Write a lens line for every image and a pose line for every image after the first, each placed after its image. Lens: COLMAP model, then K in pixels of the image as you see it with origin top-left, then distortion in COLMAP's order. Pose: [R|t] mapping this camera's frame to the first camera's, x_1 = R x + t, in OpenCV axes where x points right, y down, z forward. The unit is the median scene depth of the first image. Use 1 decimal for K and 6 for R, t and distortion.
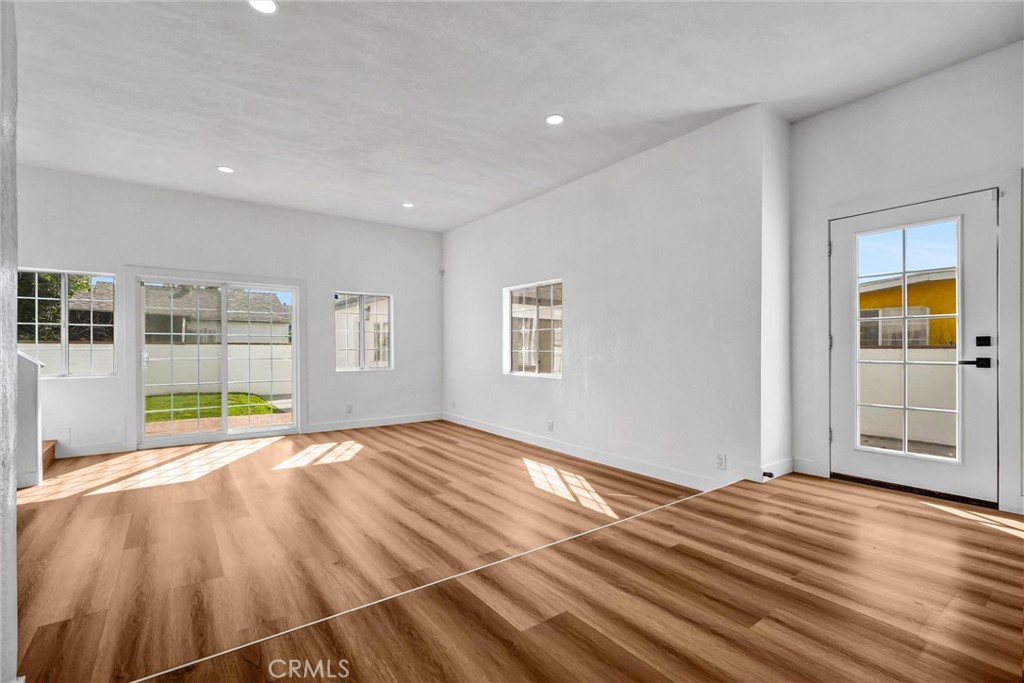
lens RADIAL K [[450.3, 0, 508.3], [0, 450.3, 344.2], [0, 0, 1]] dist [-0.001063, -0.000033]
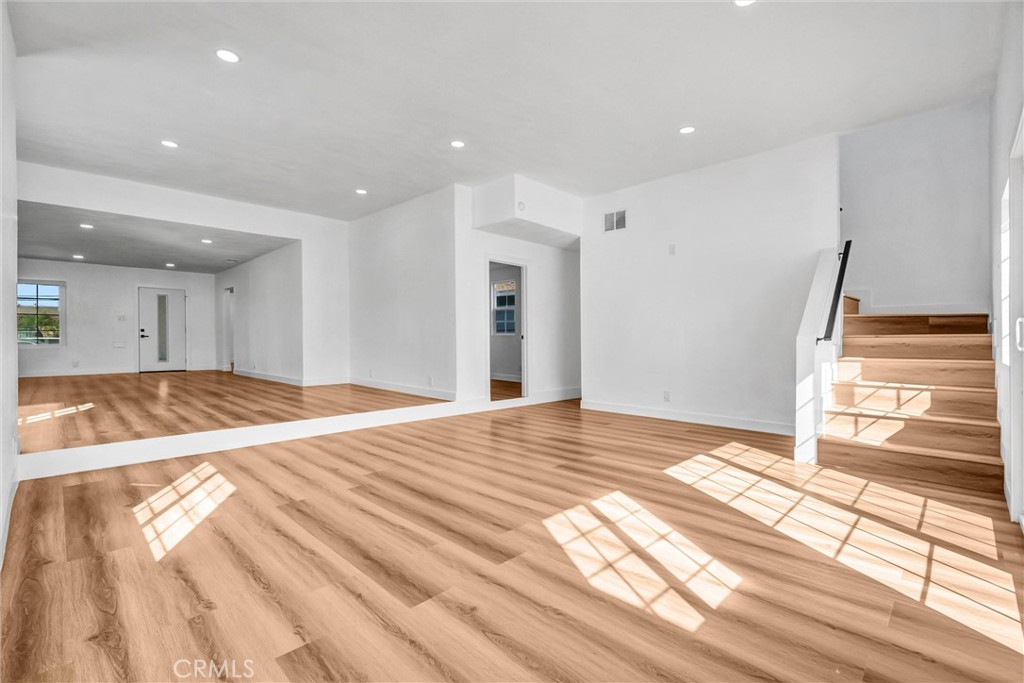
lens RADIAL K [[450.3, 0, 508.3], [0, 450.3, 344.2], [0, 0, 1]] dist [-0.001063, -0.000033]
pose [[-0.988777, -0.000966, -0.149398, -0.276996], [-0.001930, 0.999978, 0.006308, 0.060502], [0.149389, 0.006525, -0.988757, 1.785703]]
